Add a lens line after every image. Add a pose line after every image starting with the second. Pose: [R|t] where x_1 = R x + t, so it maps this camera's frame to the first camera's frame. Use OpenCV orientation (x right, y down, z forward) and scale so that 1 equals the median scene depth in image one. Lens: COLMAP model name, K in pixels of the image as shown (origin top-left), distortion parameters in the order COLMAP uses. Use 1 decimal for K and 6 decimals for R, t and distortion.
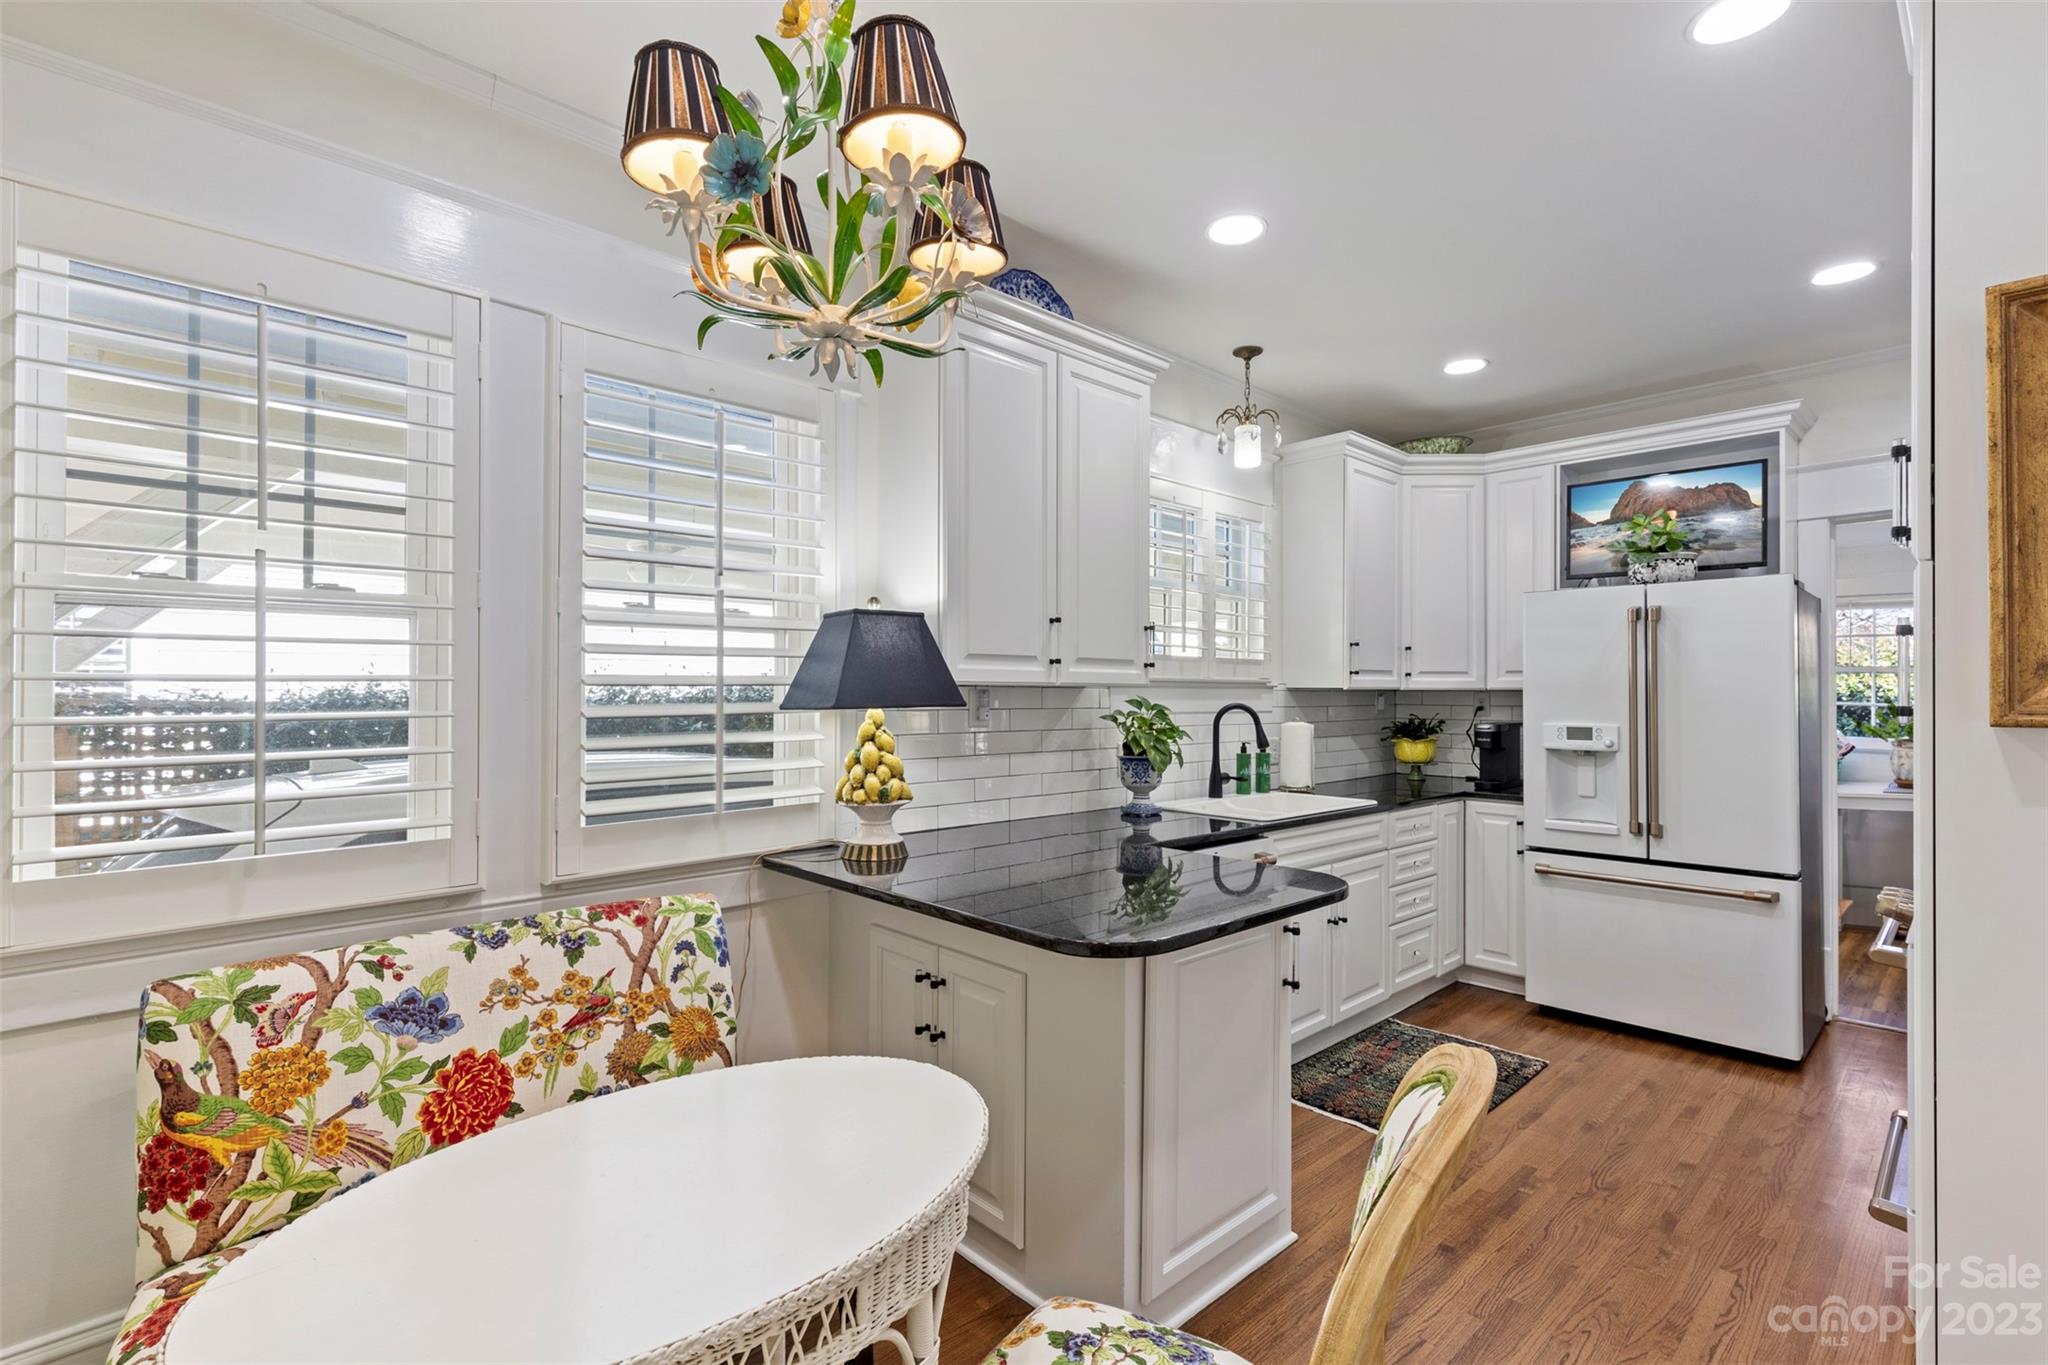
lens RADIAL K [[928.9, 0, 1036.8], [0, 928.9, 685.8], [0, 0, 1]] dist [0.002332, -0.000204]
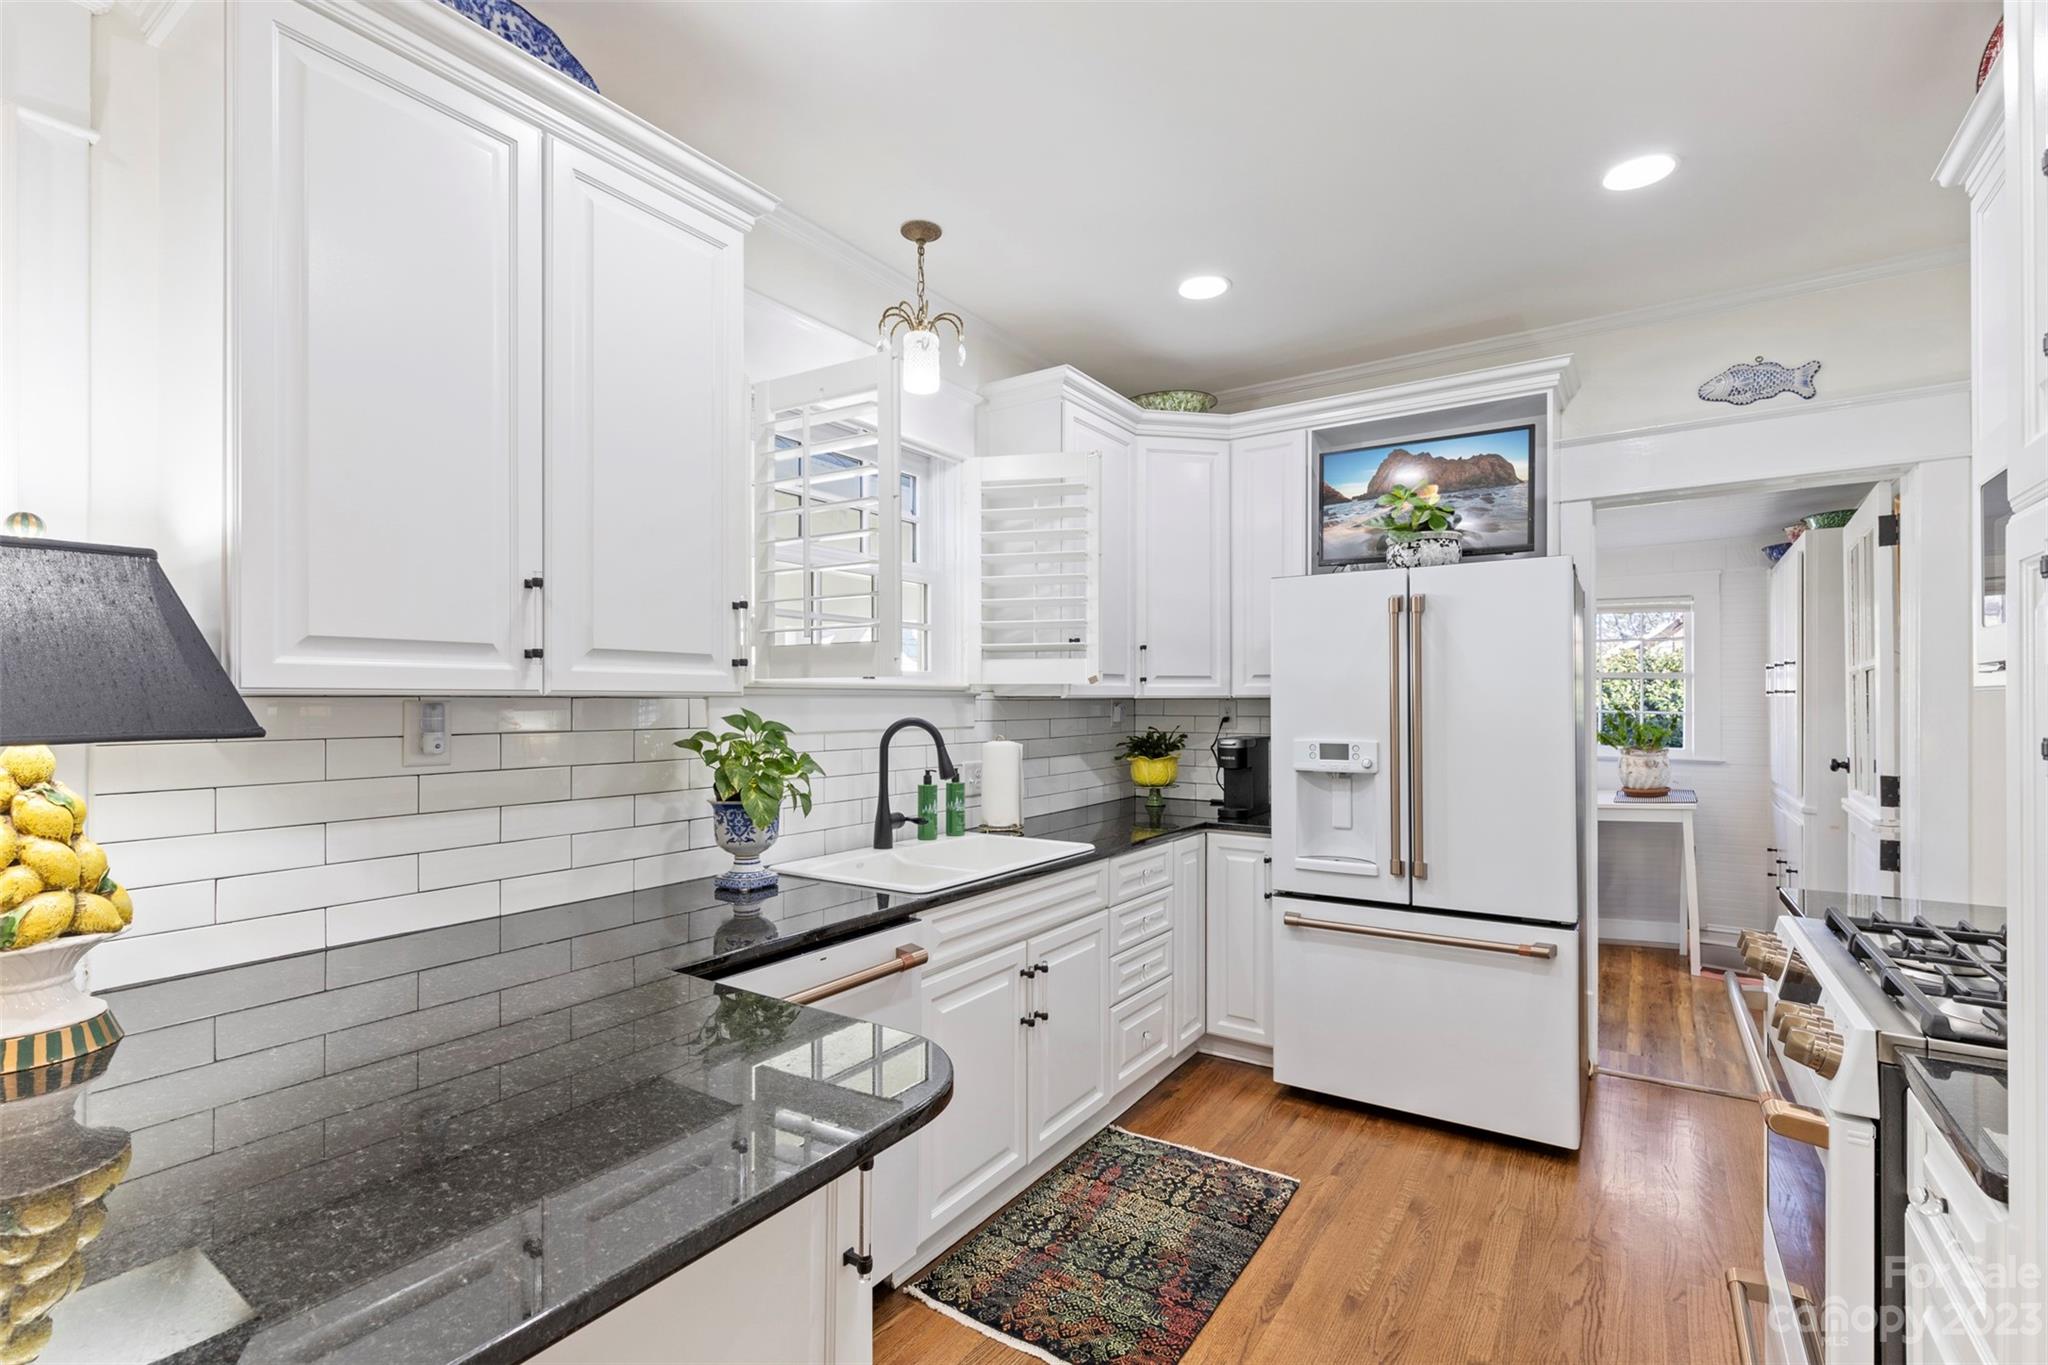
lens RADIAL K [[938.7, 0, 1036.1], [0, 938.7, 705.6], [0, 0, 1]] dist [0.011113, 0.000046]
pose [[0.973435, -0.006200, 0.228881, 0.141428], [0.003248, 0.999907, 0.013272, -0.000367], [-0.228942, -0.012176, 0.973364, 0.258670]]
